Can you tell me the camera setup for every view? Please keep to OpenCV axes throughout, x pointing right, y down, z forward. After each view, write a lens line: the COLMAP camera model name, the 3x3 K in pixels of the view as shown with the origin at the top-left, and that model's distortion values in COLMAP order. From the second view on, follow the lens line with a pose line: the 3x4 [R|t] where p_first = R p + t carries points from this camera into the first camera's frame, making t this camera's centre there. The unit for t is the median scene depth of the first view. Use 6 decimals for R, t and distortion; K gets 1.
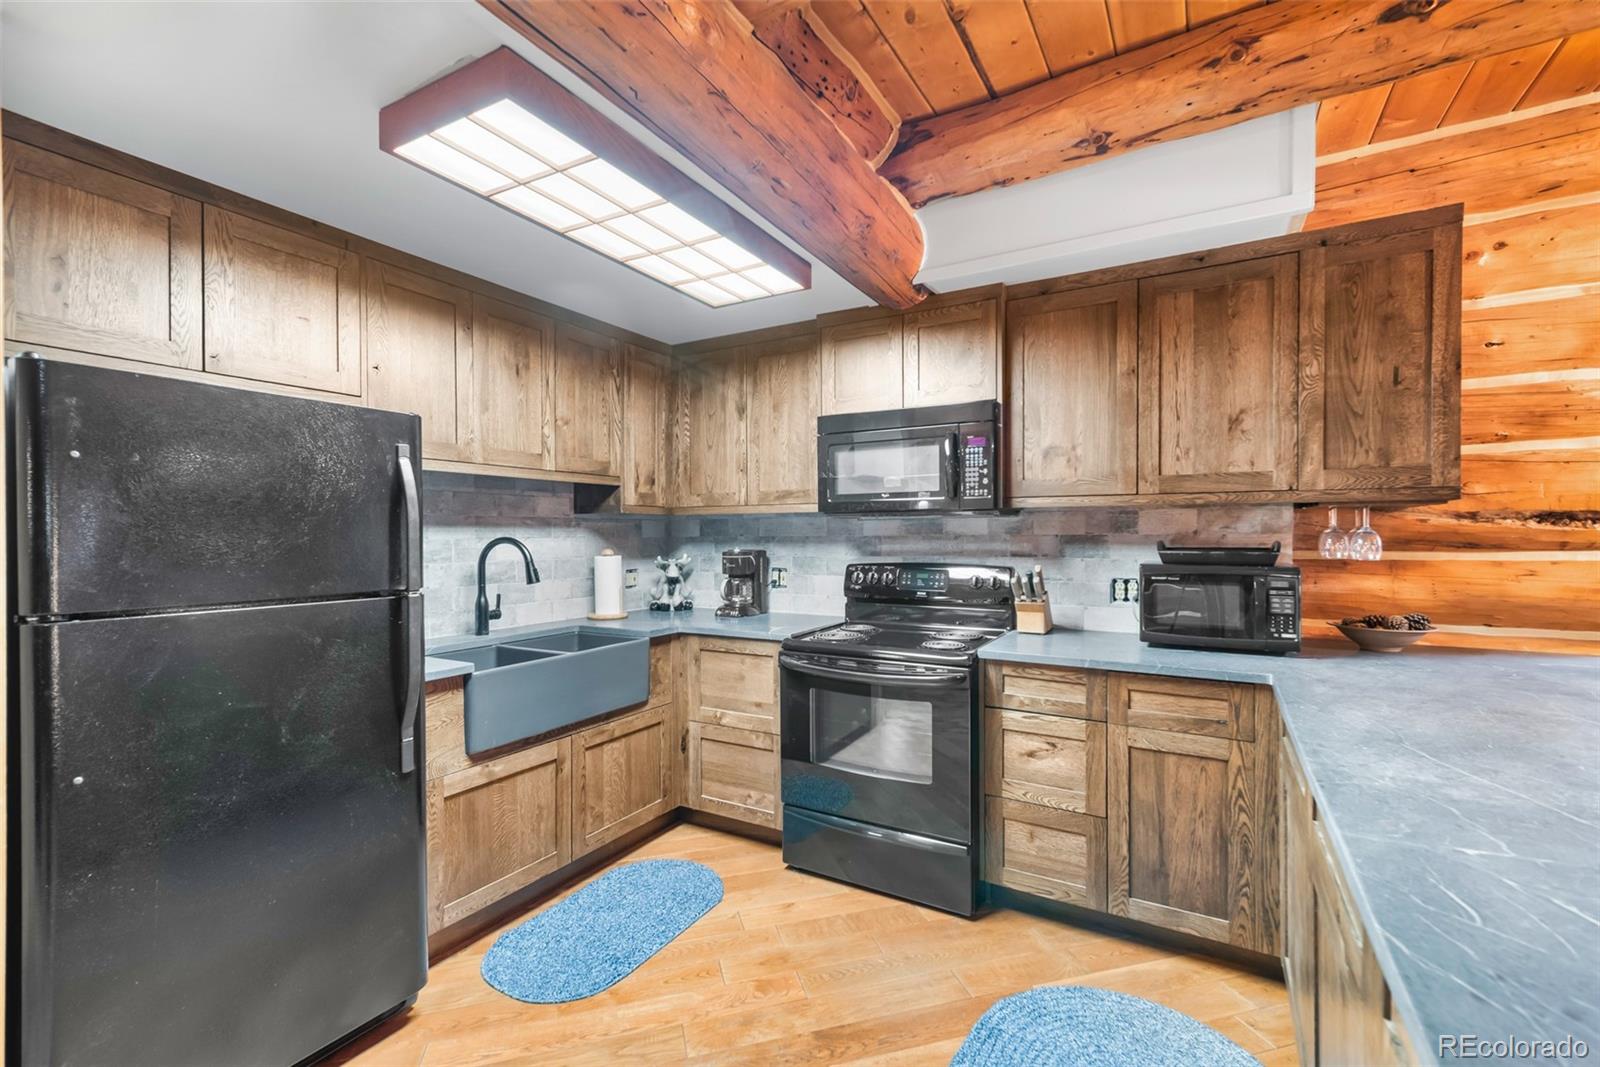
lens RADIAL K [[695.8, 0, 809.6], [0, 695.8, 536.1], [0, 0, 1]] dist [0.008640, 0.000317]
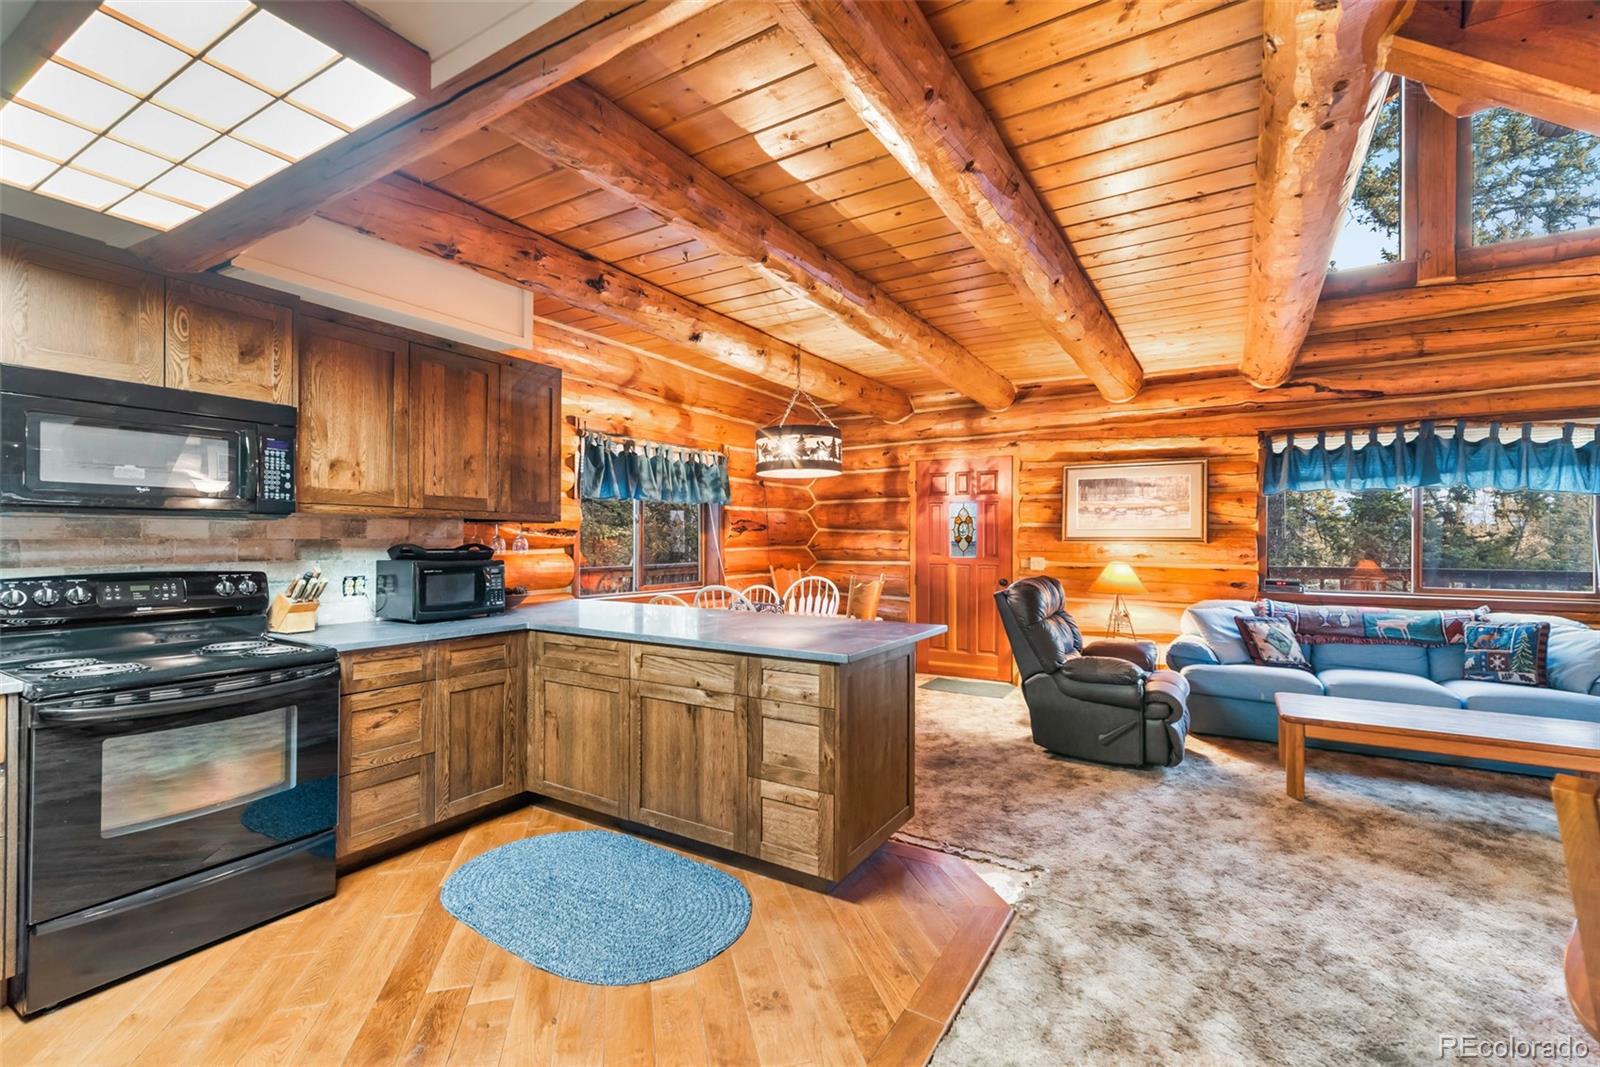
lens RADIAL K [[695.8, 0, 797.9], [0, 695.8, 538.2], [0, 0, 1]] dist [0.008640, 0.000317]
pose [[0.021337, 0.007758, 0.999742, -0.785269], [0.002884, 0.999965, -0.007821, 0.008350], [-0.999768, 0.003050, 0.021313, 0.246274]]
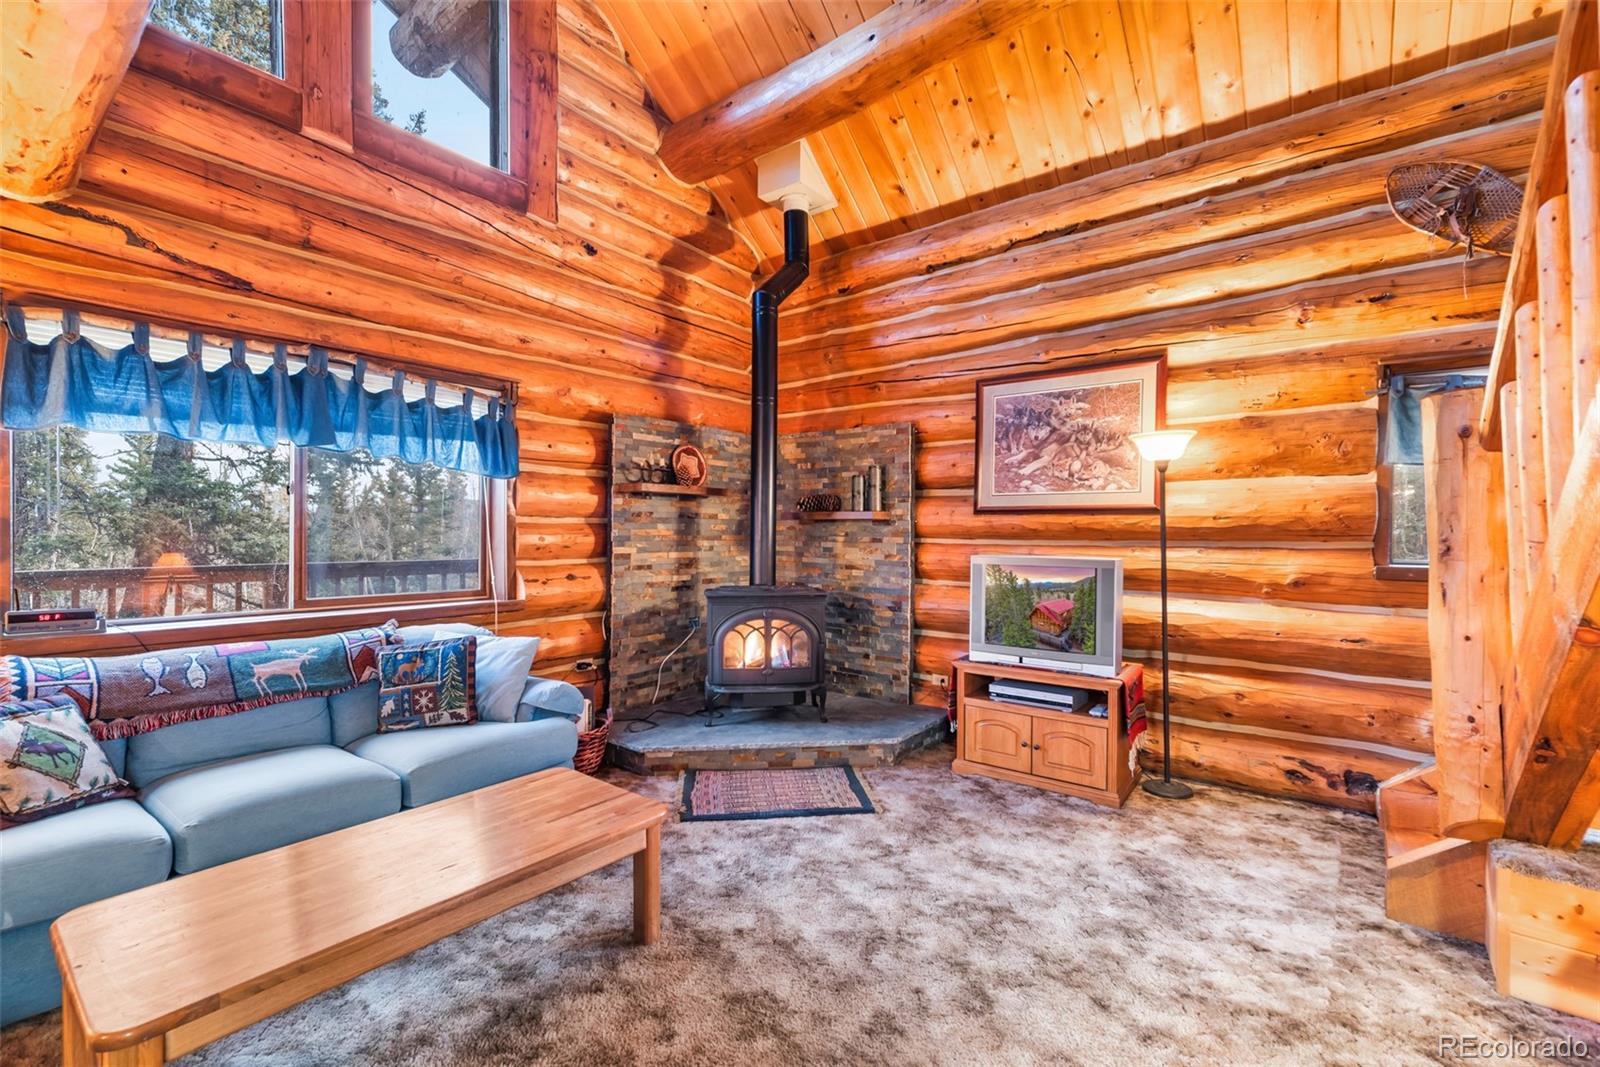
lens RADIAL K [[695.8, 0, 812.4], [0, 695.8, 539.9], [0, 0, 1]] dist [0.008640, 0.000317]
pose [[-0.990929, -0.004394, 0.134313, 0.099796], [-0.002378, 0.999882, 0.015165, 0.002562], [-0.134364, 0.014708, -0.990823, -0.292566]]
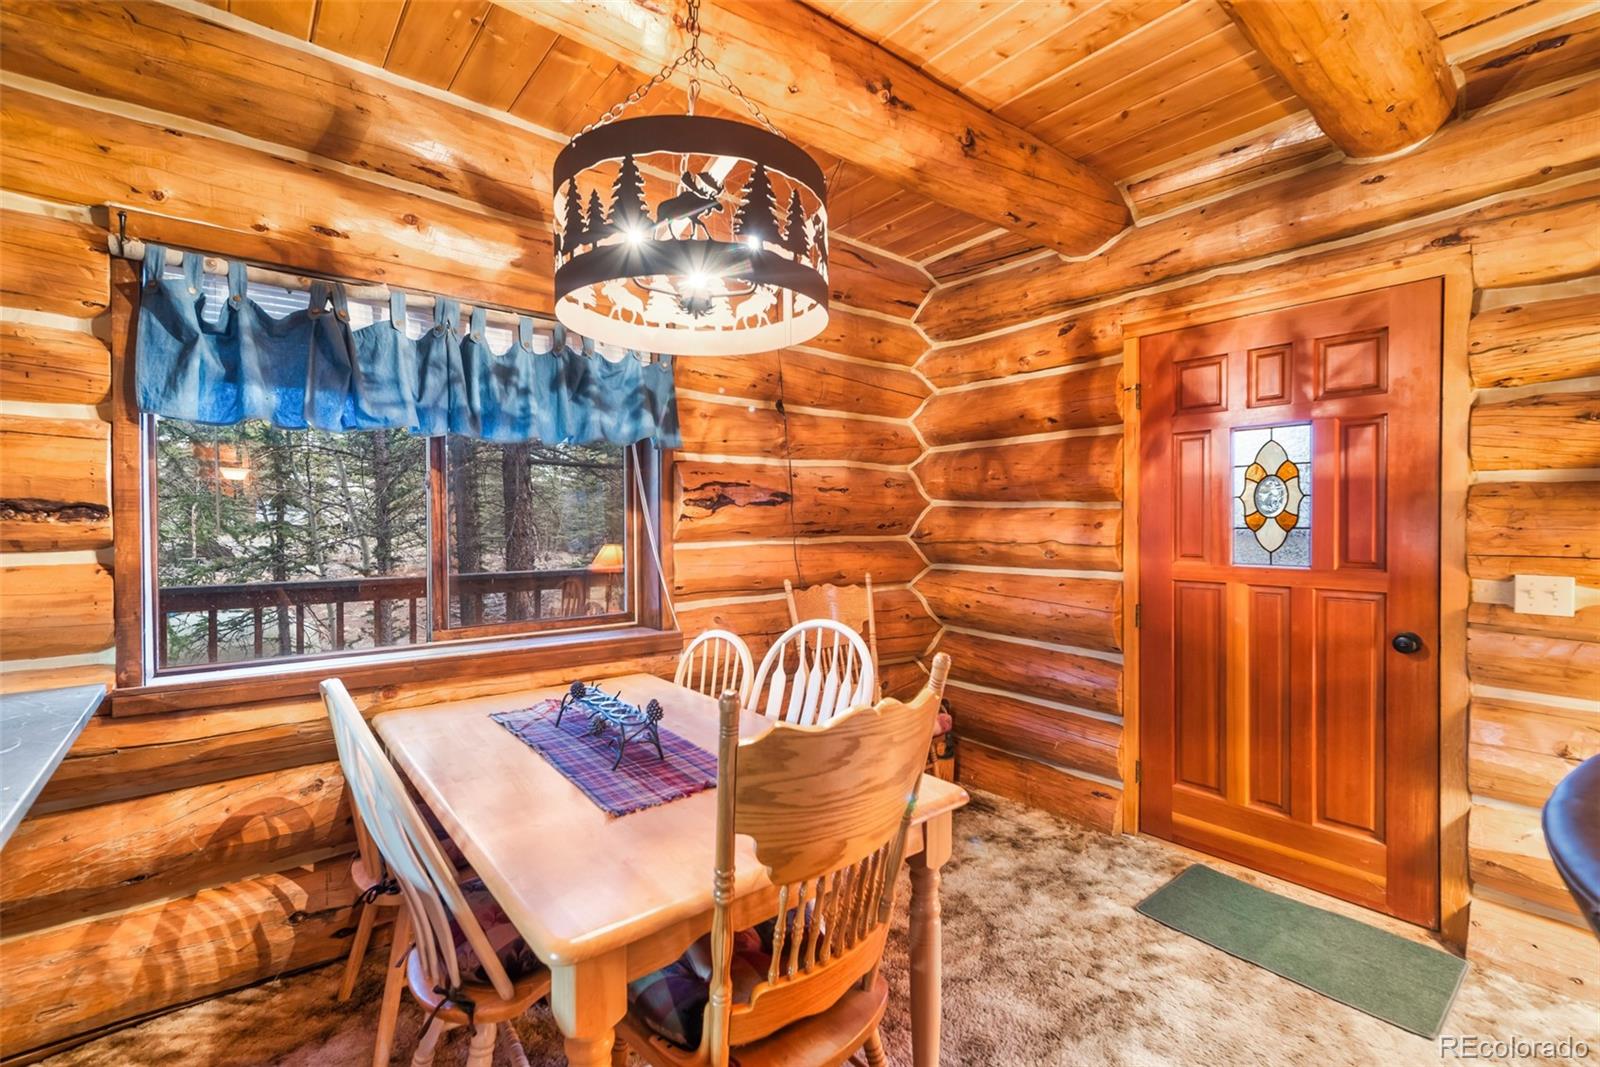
lens RADIAL K [[695.8, 0, 797.1], [0, 695.8, 529.0], [0, 0, 1]] dist [0.008640, 0.000317]
pose [[0.353428, -0.005592, 0.935445, 0.614901], [0.006099, 0.999975, 0.003674, -0.001764], [-0.935442, 0.004406, 0.353453, -0.026902]]
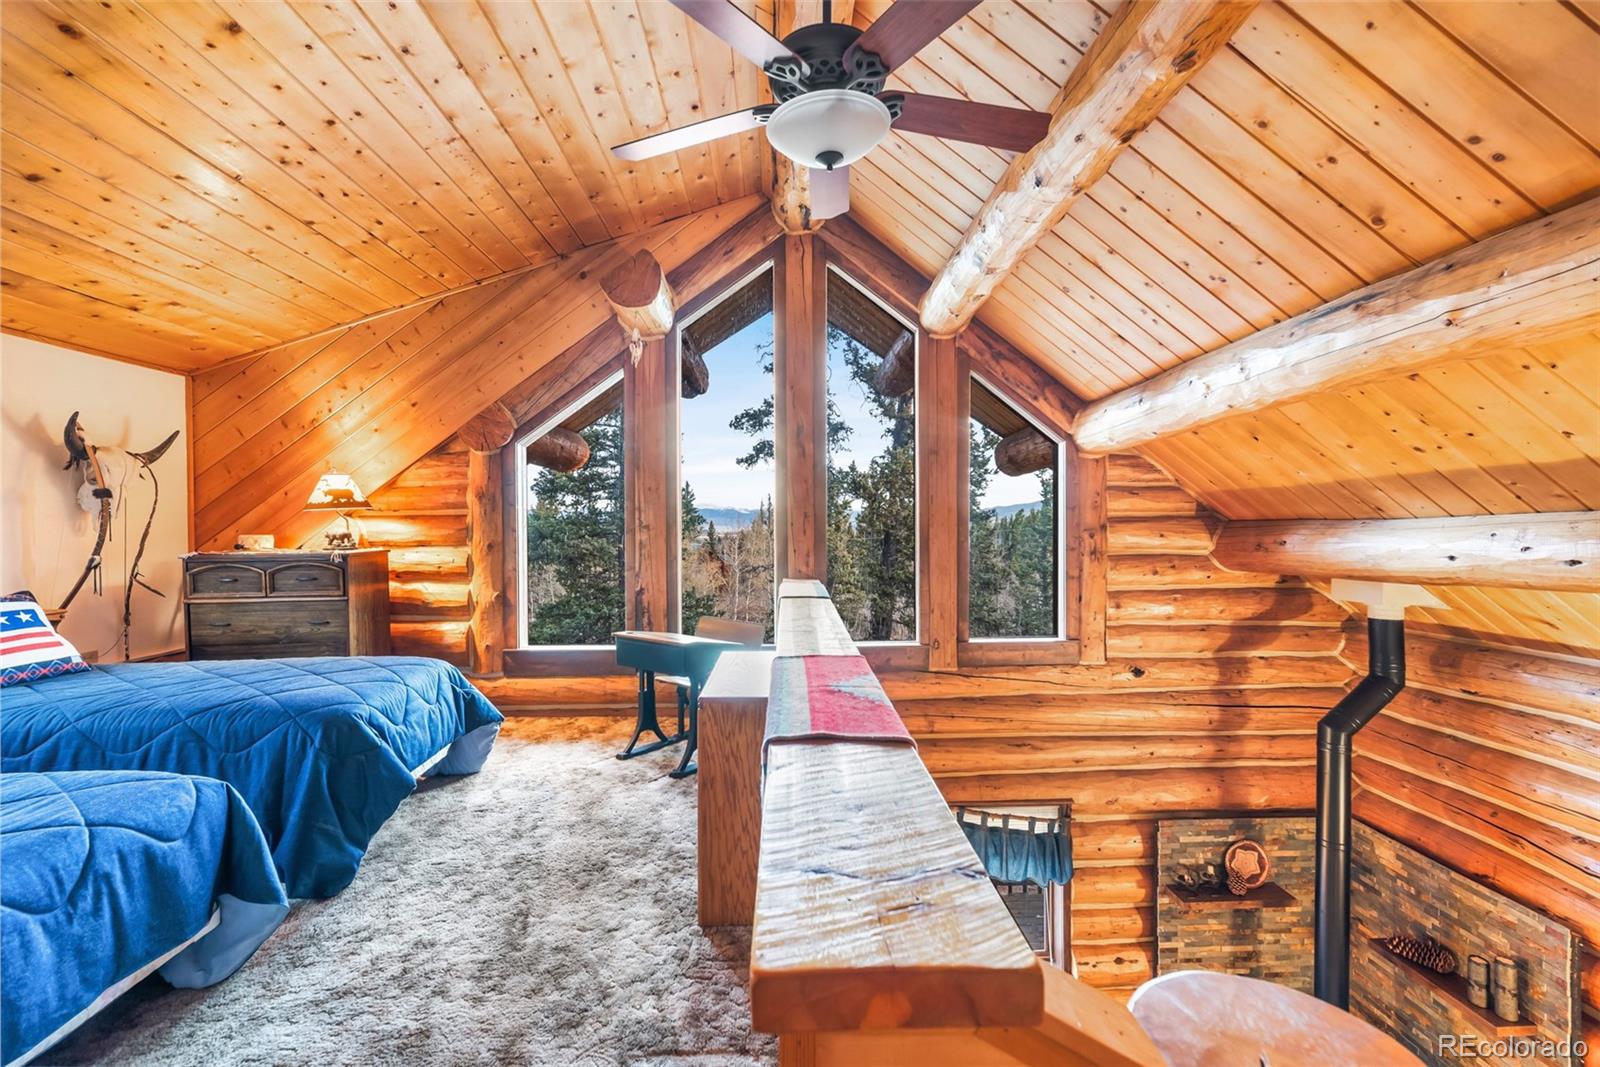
lens RADIAL K [[695.8, 0, 818.1], [0, 695.8, 535.0], [0, 0, 1]] dist [0.008640, 0.000317]
pose [[-0.549144, -0.013315, 0.835622, -0.247138], [0.009783, 0.999702, 0.022358, -1.099216], [-0.835670, 0.020453, -0.548850, -0.127458]]
